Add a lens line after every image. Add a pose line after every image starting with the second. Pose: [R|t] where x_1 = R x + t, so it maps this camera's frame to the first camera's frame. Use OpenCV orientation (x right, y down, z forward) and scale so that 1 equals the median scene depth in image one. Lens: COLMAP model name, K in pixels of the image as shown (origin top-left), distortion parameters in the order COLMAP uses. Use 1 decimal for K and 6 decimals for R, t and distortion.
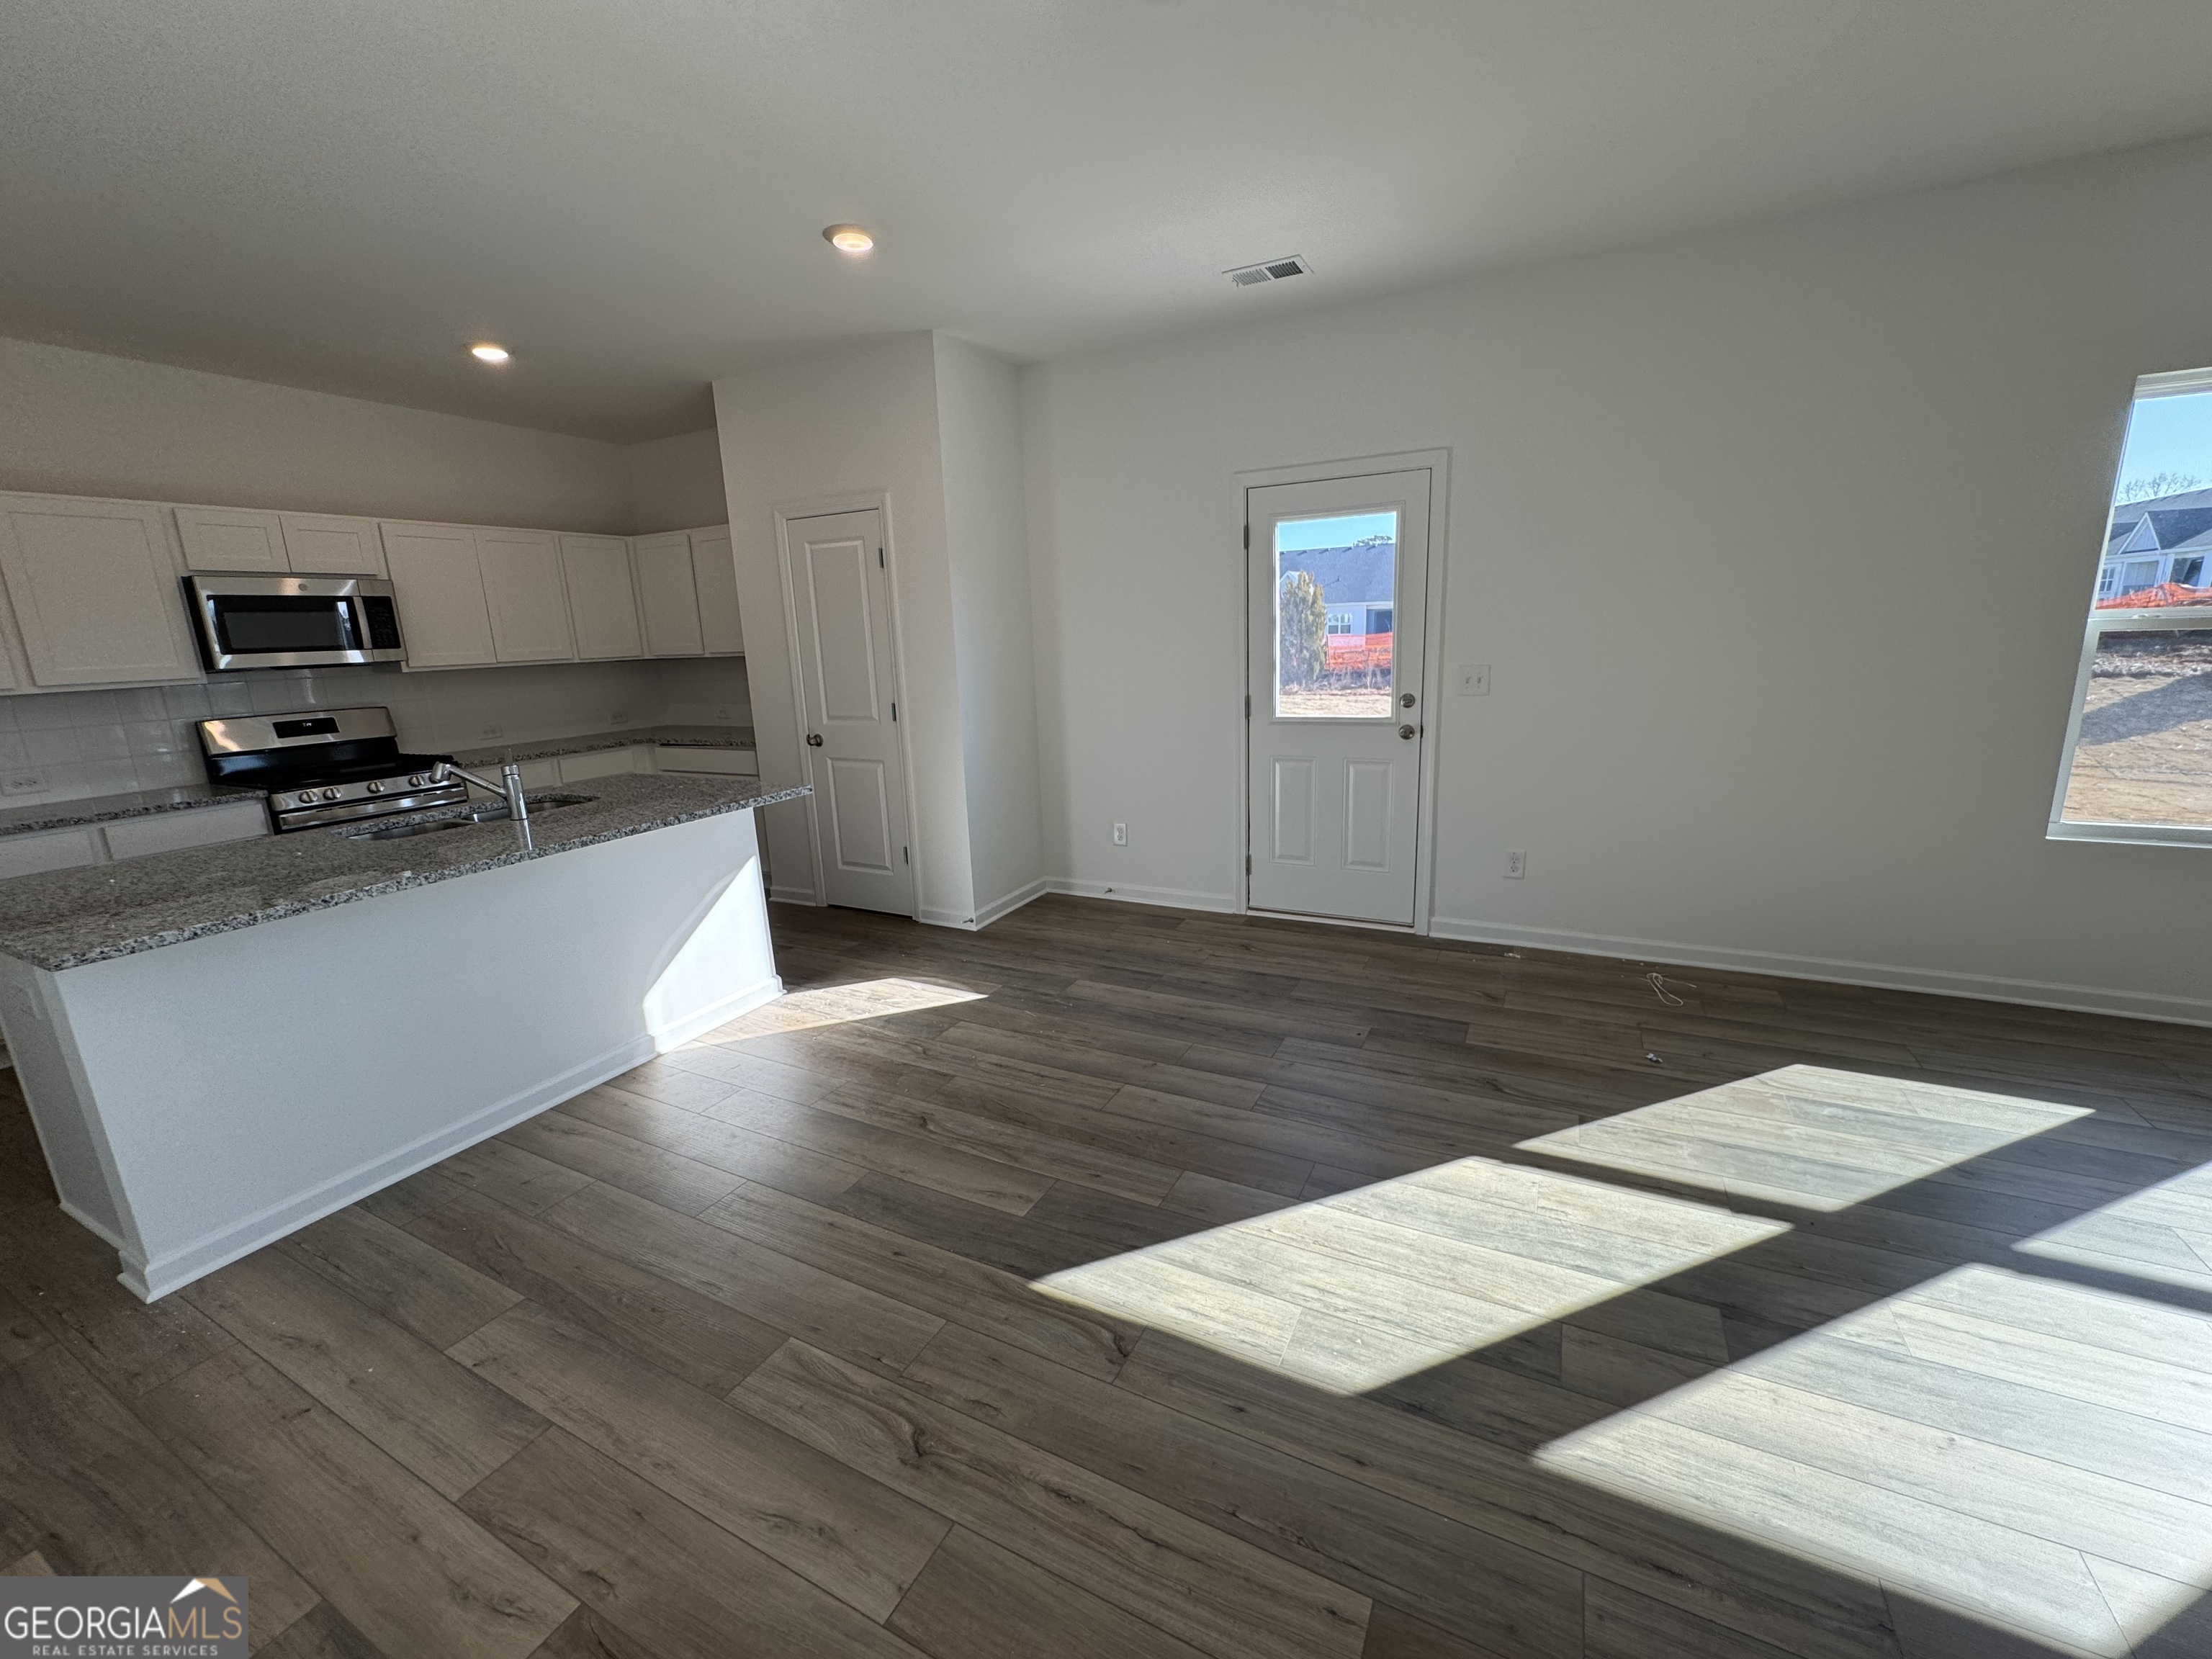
lens RADIAL K [[887.2, 0, 1108.6], [0, 887.2, 829.9], [0, 0, 1]] dist [-0.004444, 0.000781]
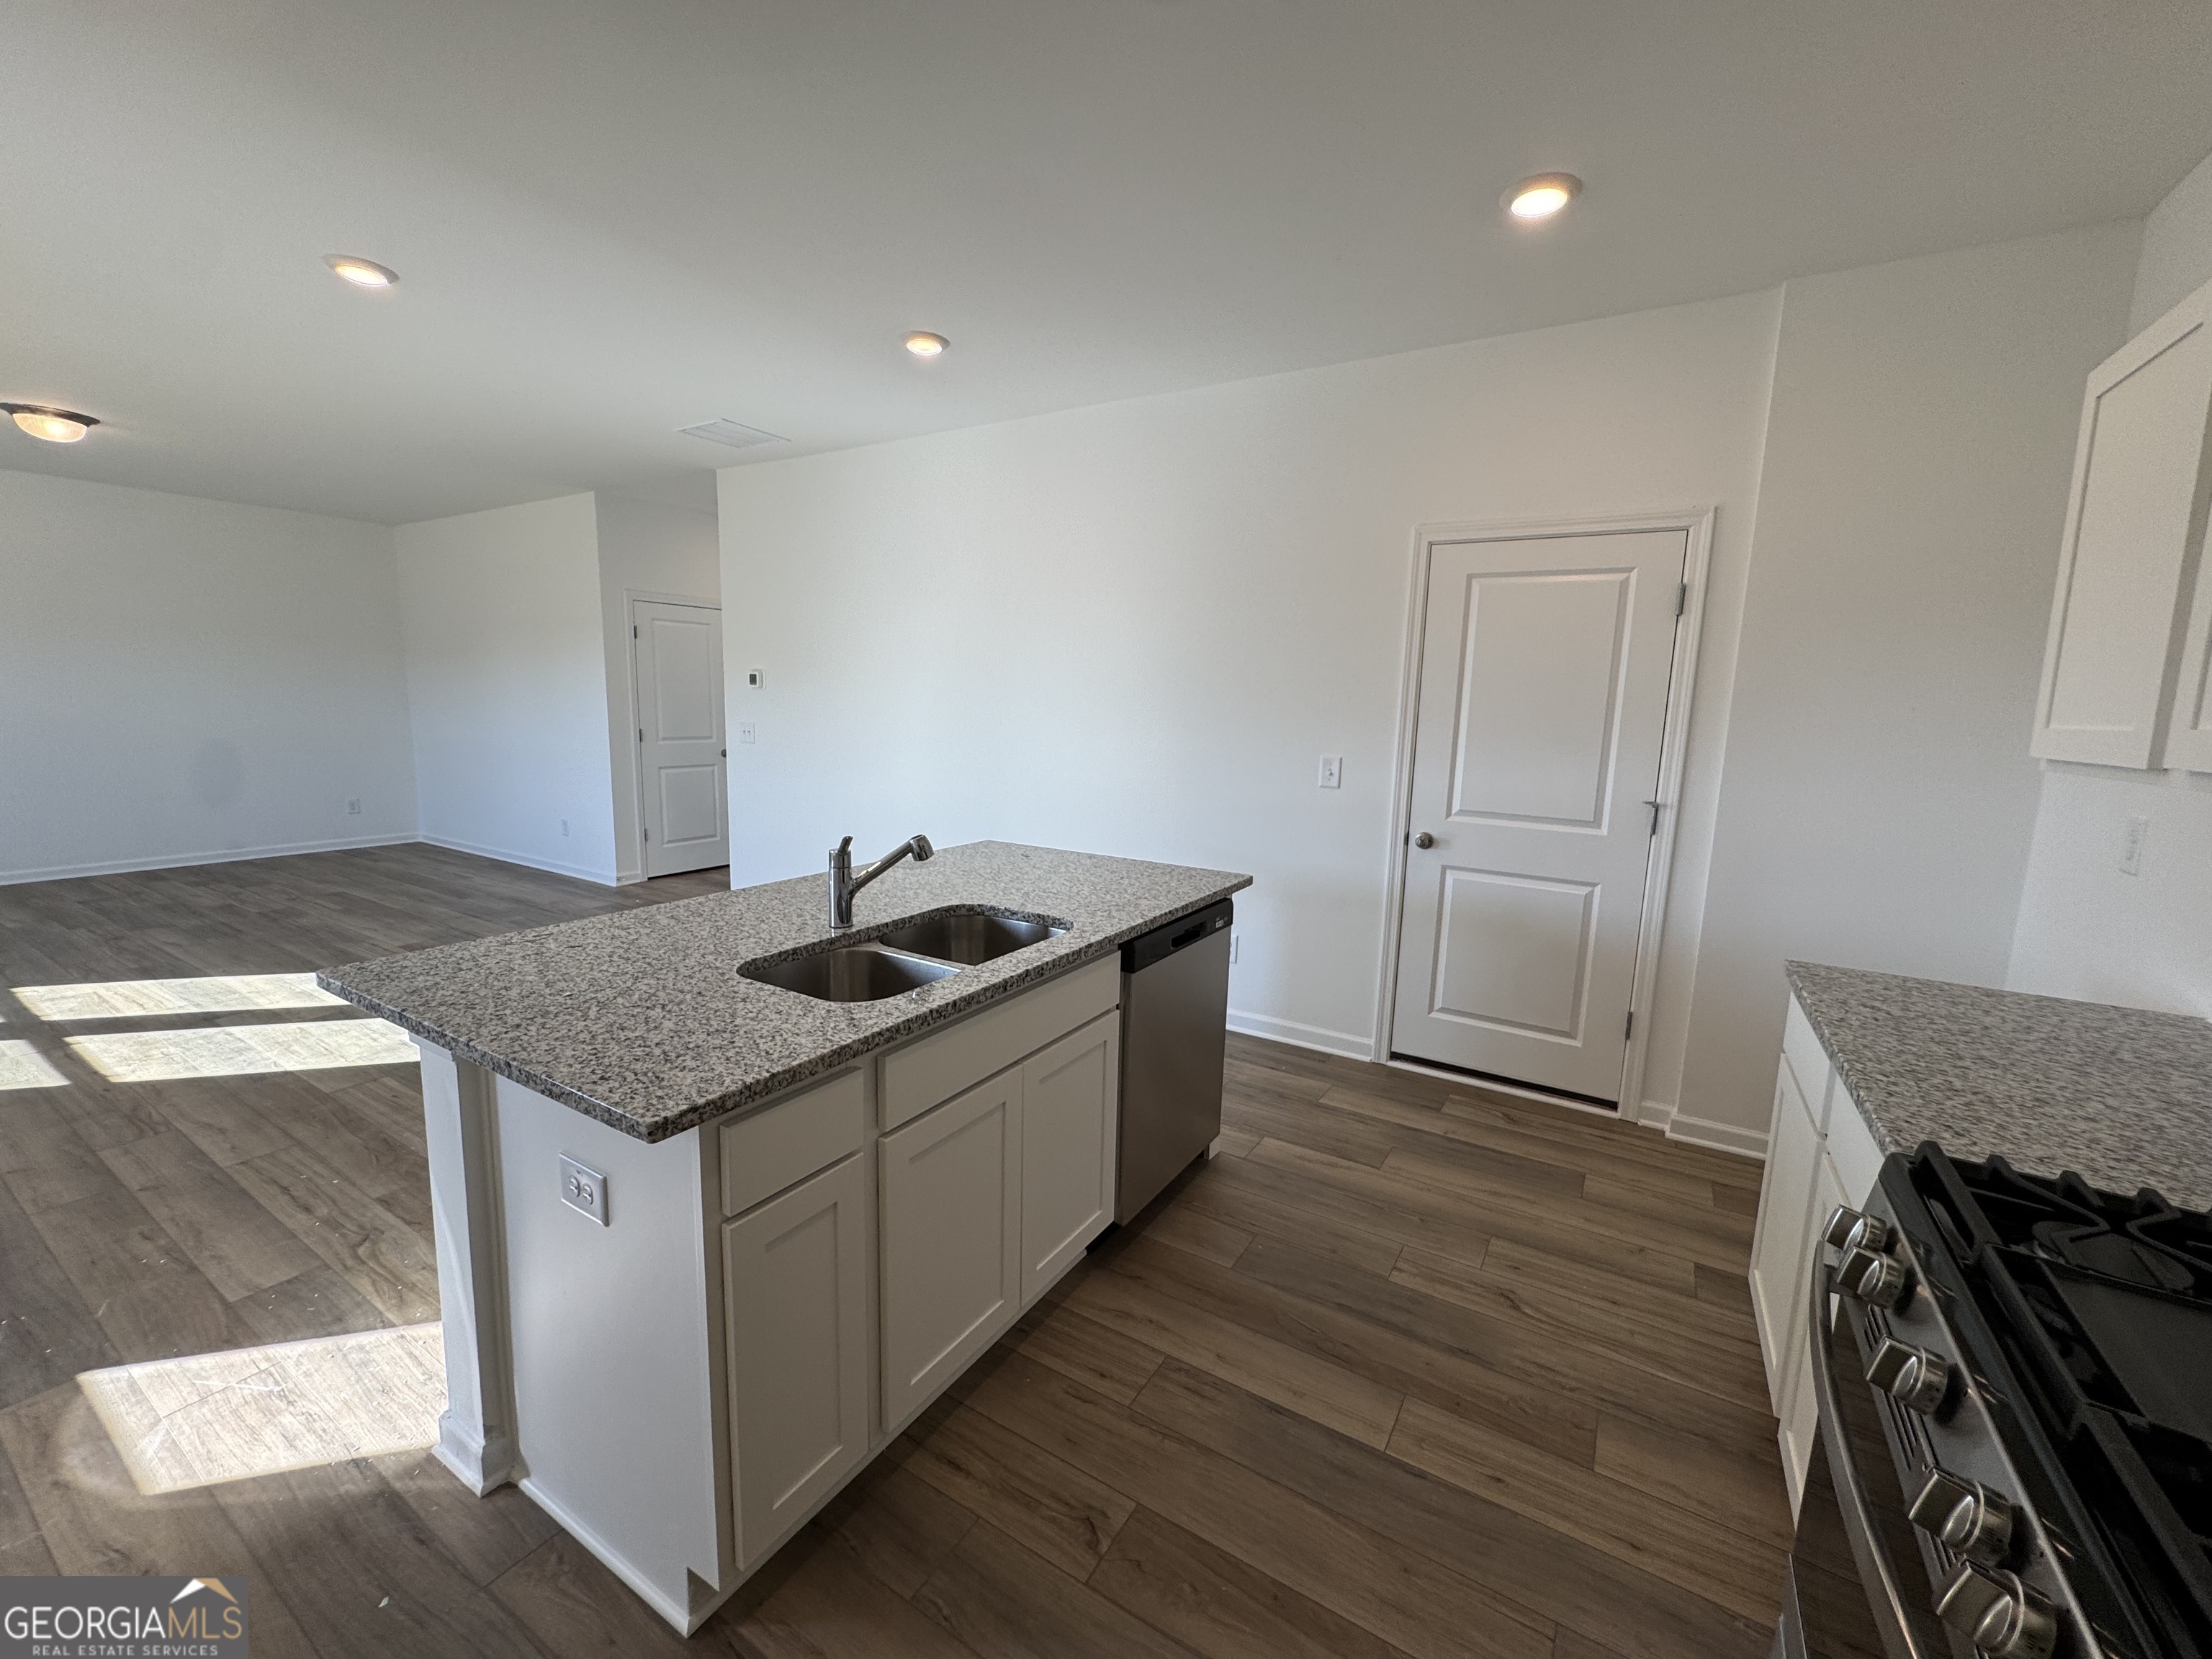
lens RADIAL K [[887.2, 0, 1106.7], [0, 887.2, 828.0], [0, 0, 1]] dist [-0.004444, 0.000781]
pose [[-0.997180, -0.000673, 0.075048, -0.701285], [0.026115, 0.934358, 0.355378, -0.247578], [-0.070361, 0.356335, -0.931705, 1.220219]]
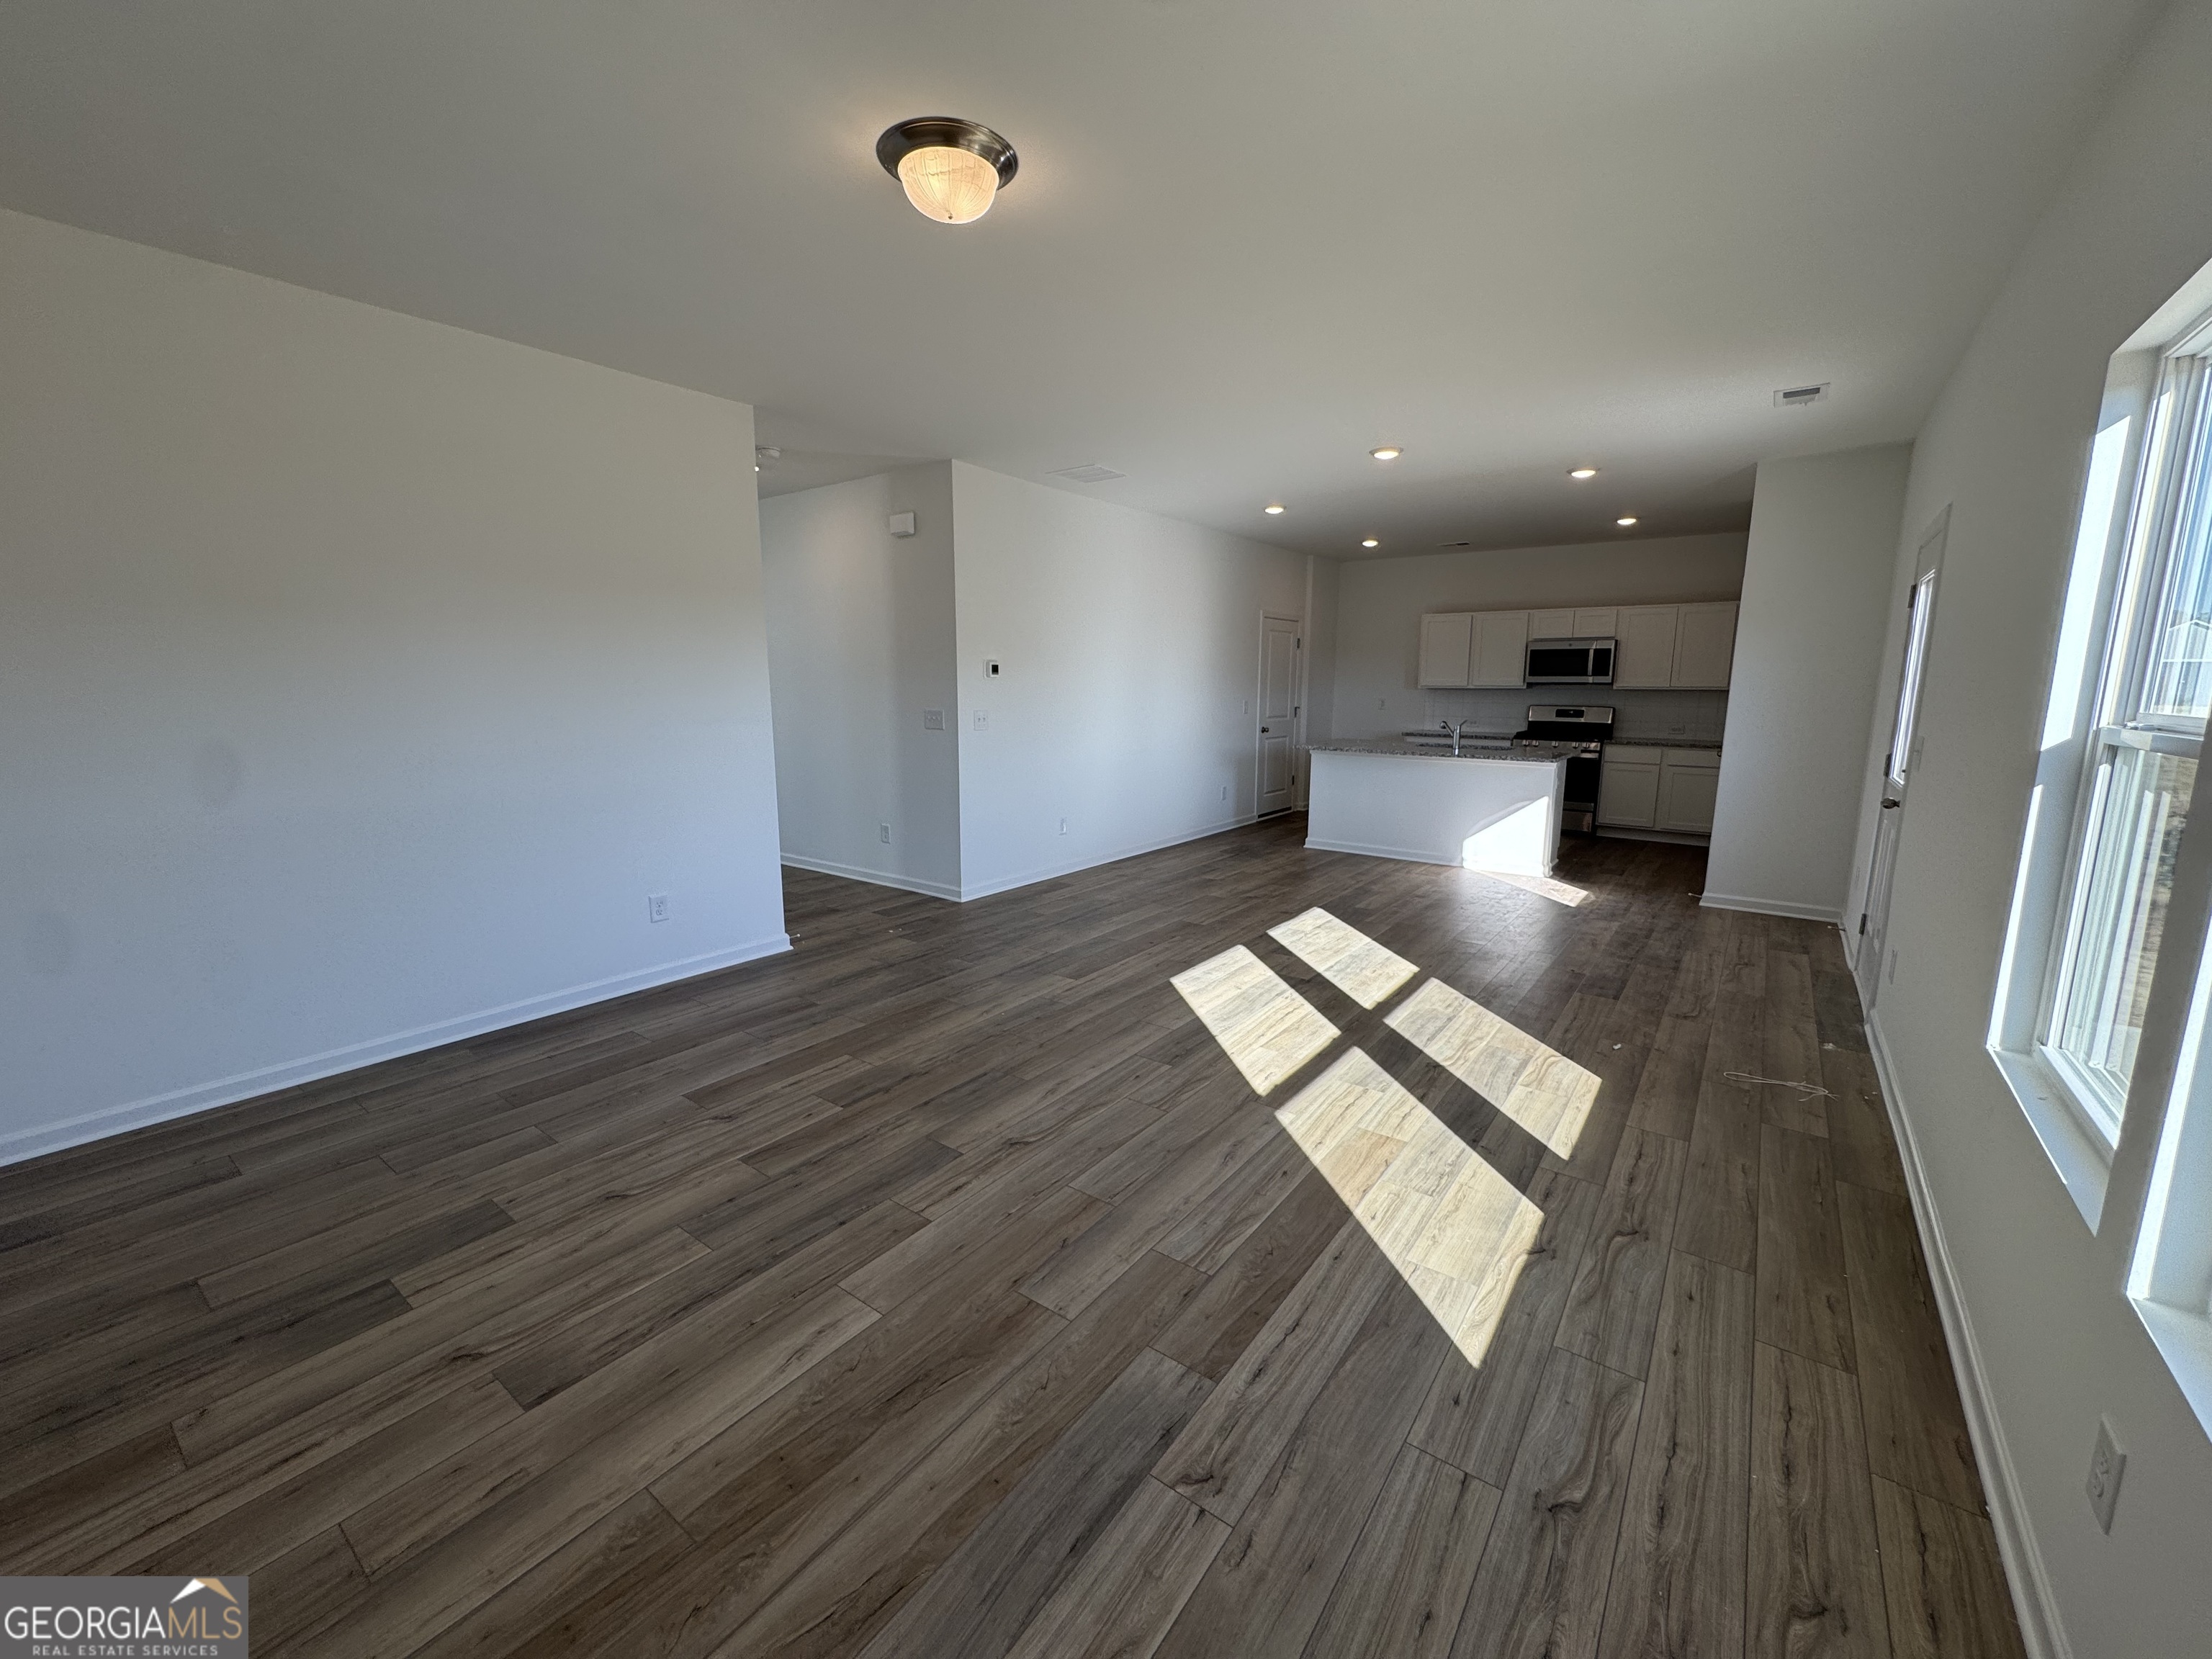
lens RADIAL K [[887.2, 0, 1100.3], [0, 887.2, 819.5], [0, 0, 1]] dist [-0.004444, 0.000781]
pose [[-0.169874, 0.190617, -0.966855, 1.395942], [-0.216514, 0.949922, 0.225320, -0.123468], [0.961387, 0.247614, -0.120096, 0.312304]]
